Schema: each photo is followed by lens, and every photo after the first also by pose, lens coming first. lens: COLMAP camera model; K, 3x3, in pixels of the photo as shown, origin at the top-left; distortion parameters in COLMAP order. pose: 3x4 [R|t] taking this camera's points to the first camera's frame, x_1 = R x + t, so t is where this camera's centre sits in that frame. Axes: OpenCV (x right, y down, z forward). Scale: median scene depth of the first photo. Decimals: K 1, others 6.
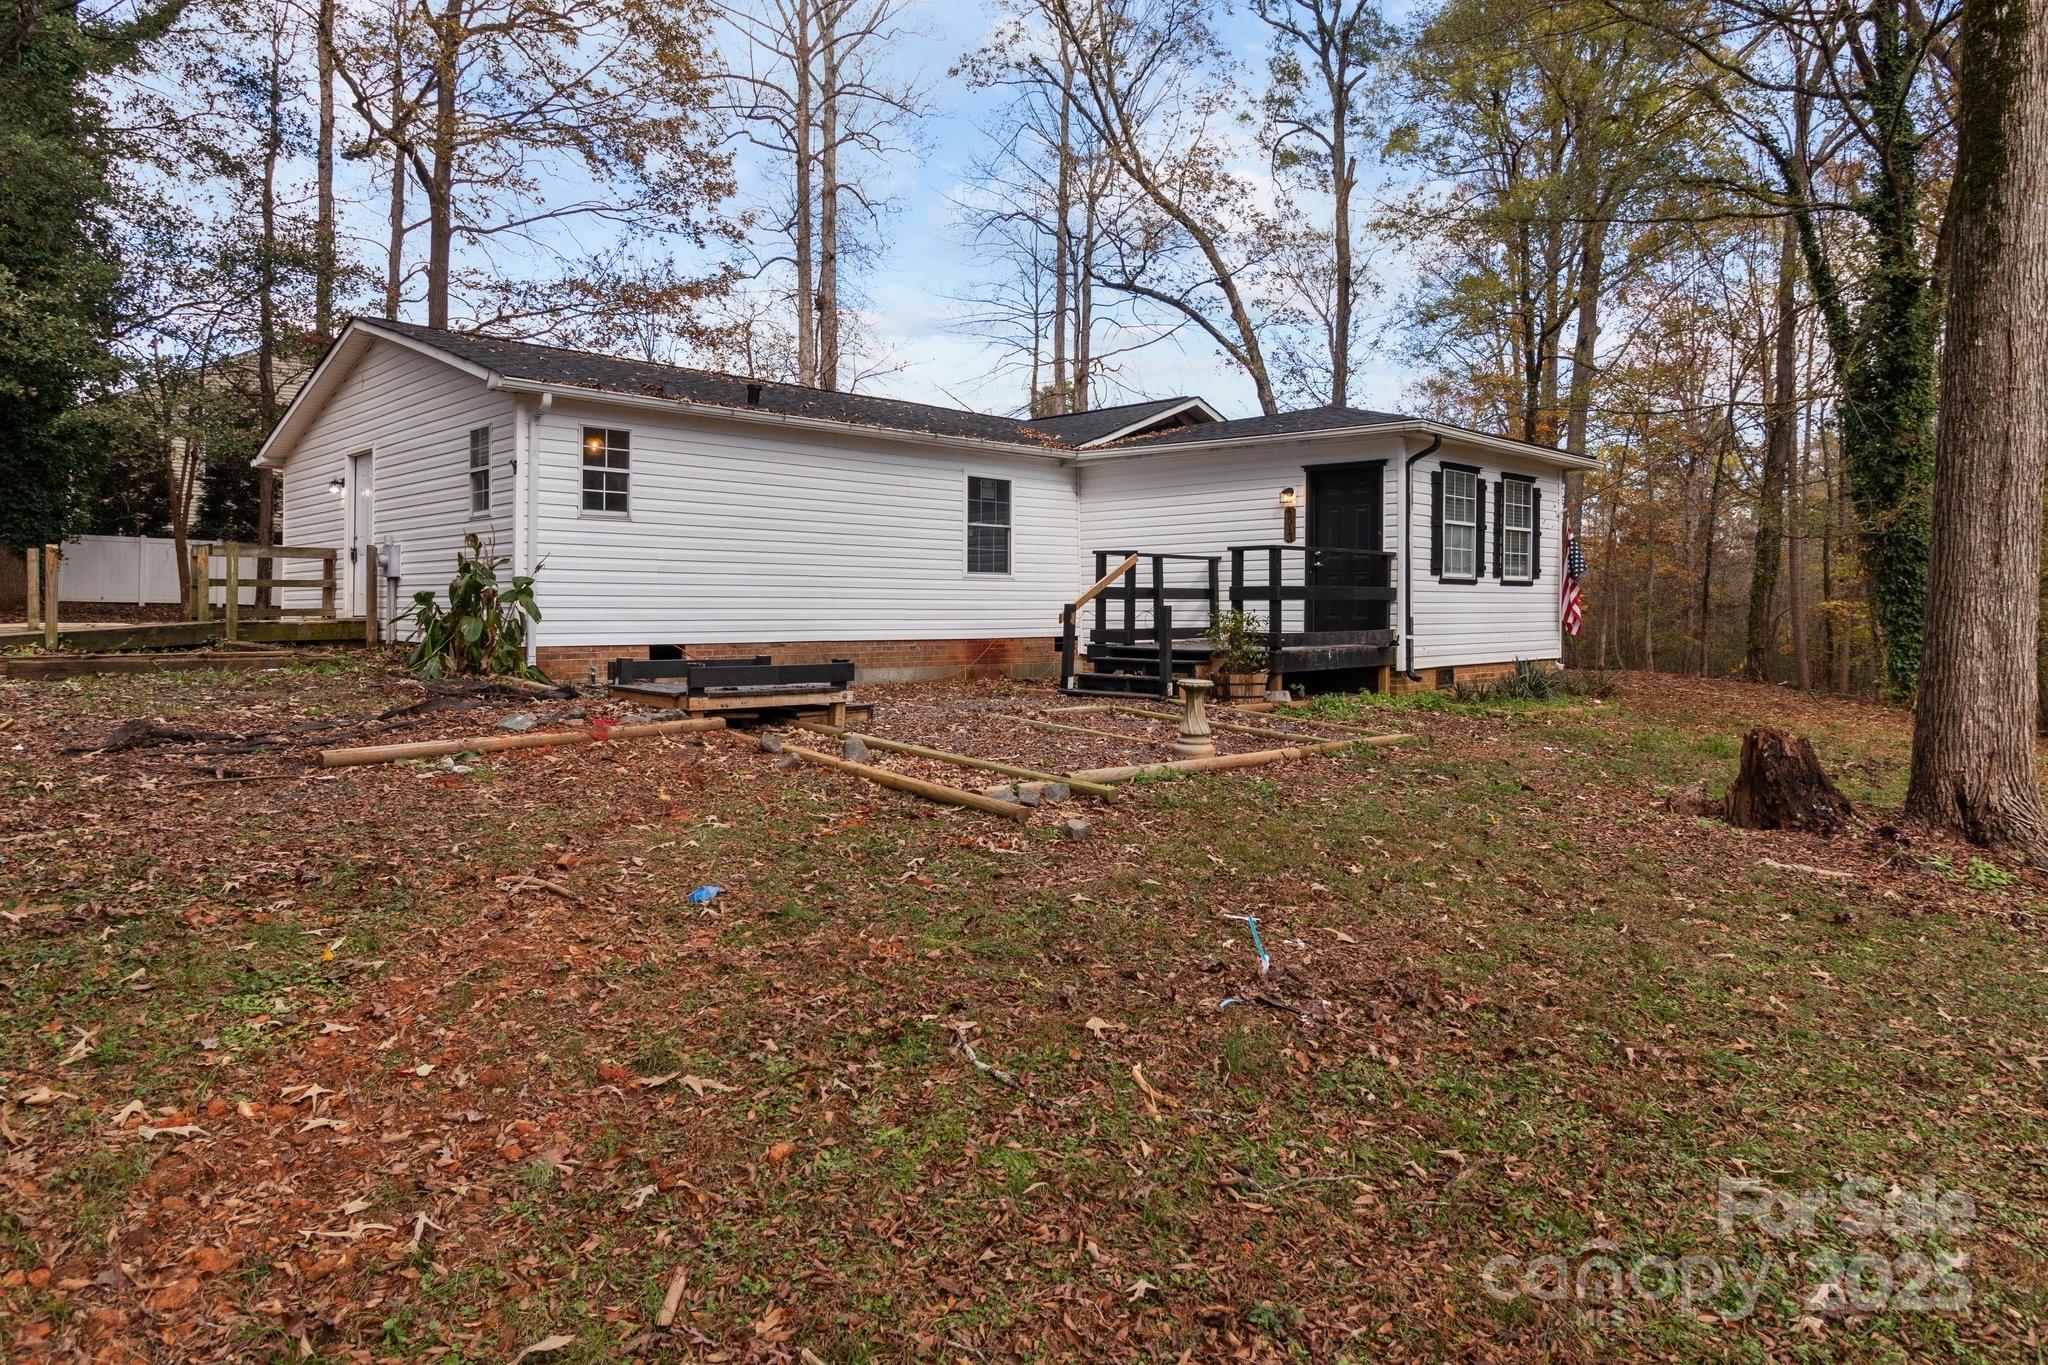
lens RADIAL K [[1306.9, 0, 1008.6], [0, 1306.9, 578.9], [0, 0, 1]] dist [0.005590, 0.002615]
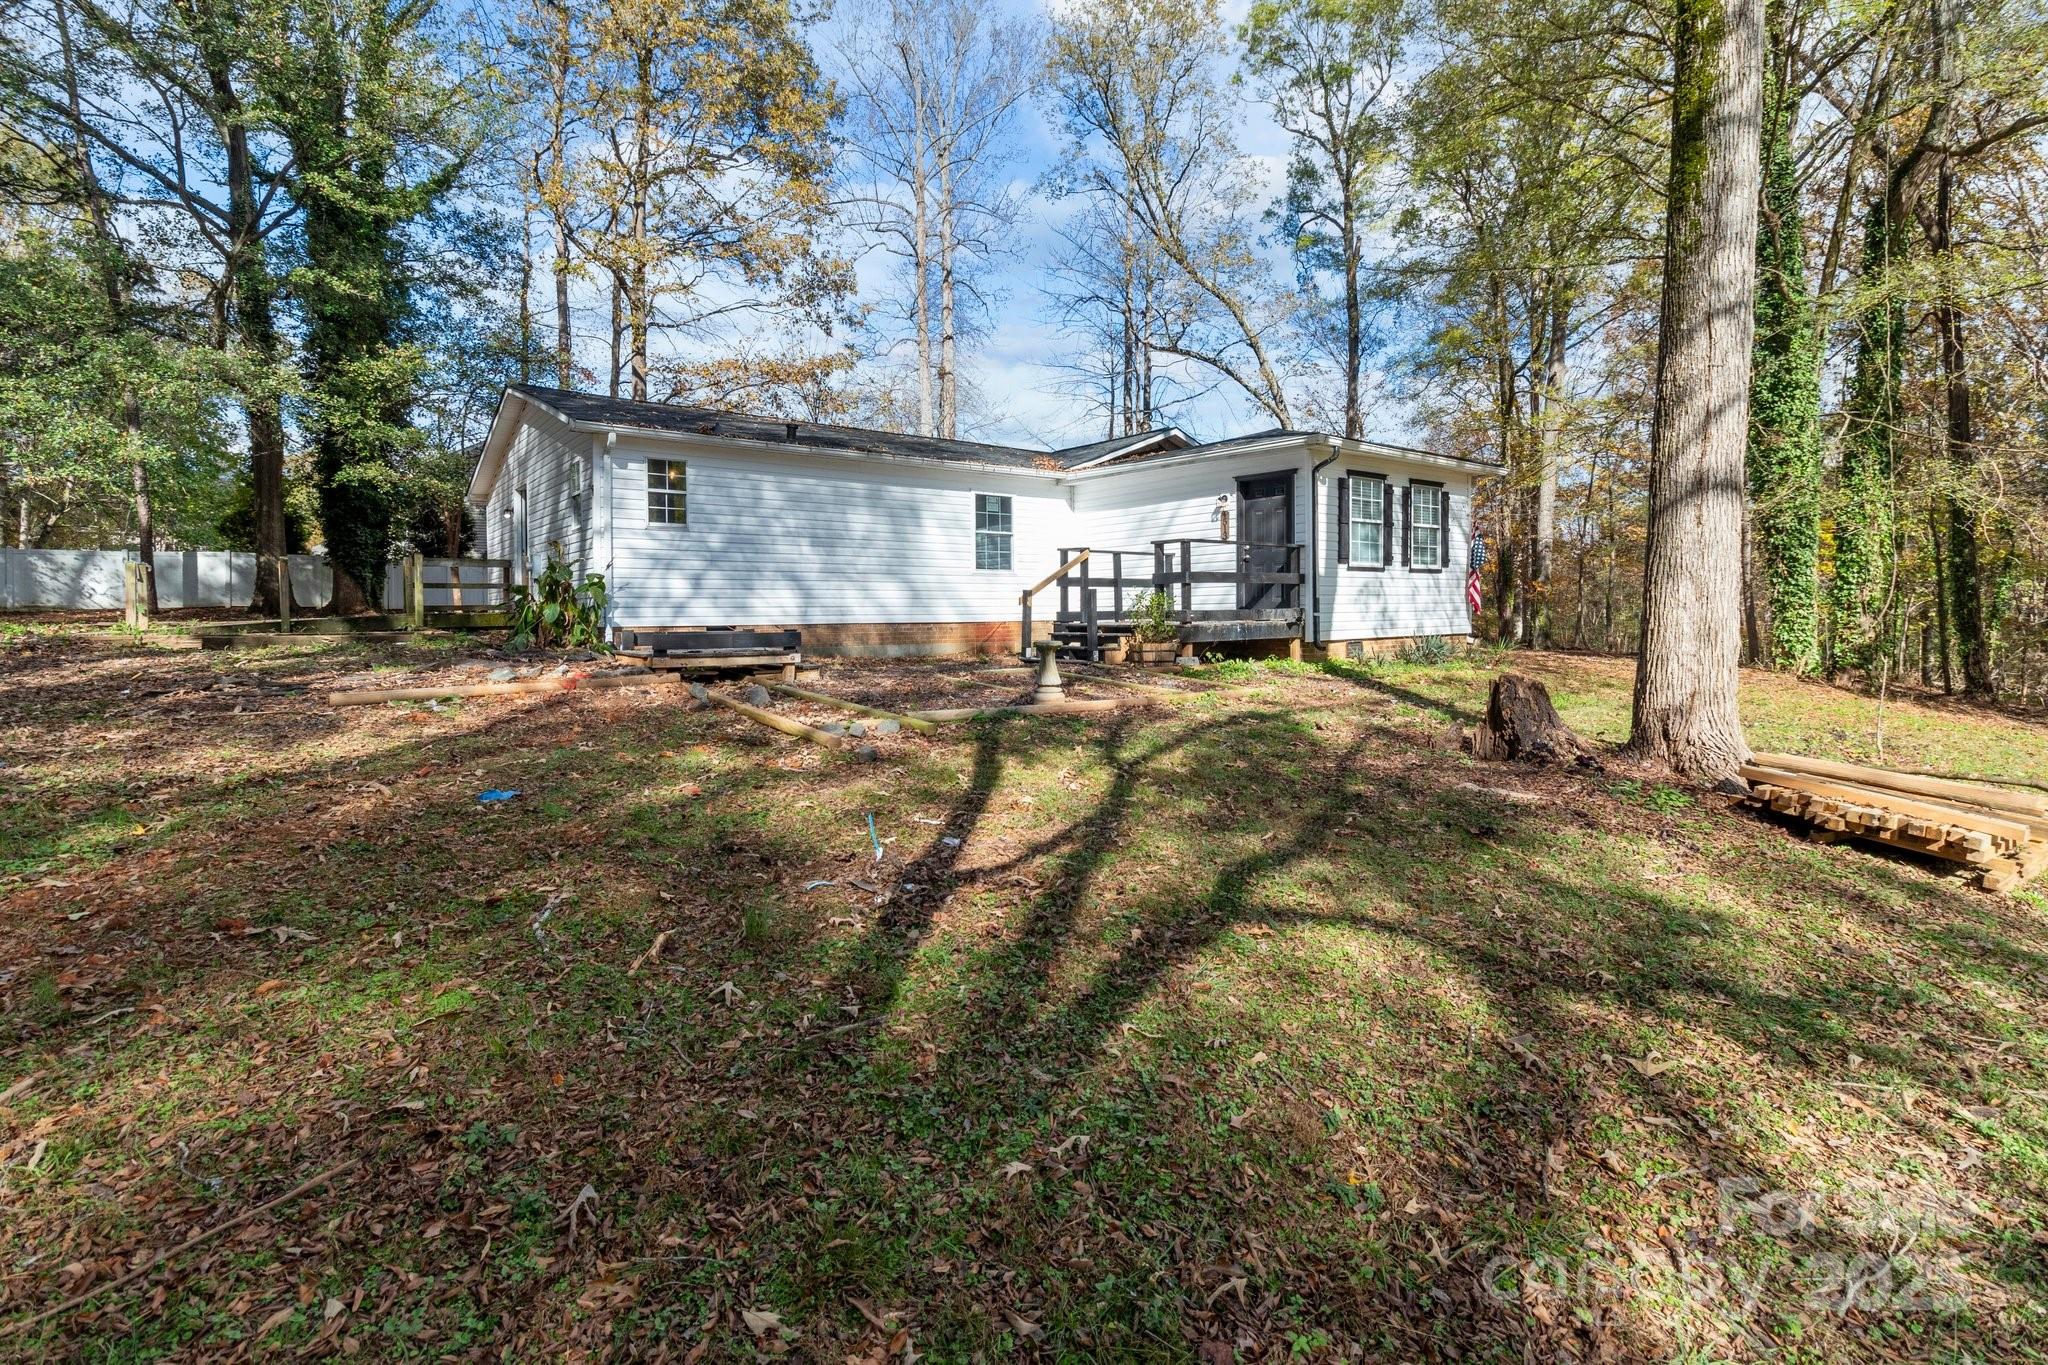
lens RADIAL K [[992.3, 0, 1016.3], [0, 992.3, 632.2], [0, 0, 1]] dist [0.005669, 0.002471]
pose [[0.992914, -0.009729, -0.118436, 0.124211], [0.014914, 0.998965, 0.042972, 0.015751], [0.117895, -0.044434, 0.992031, 0.036315]]
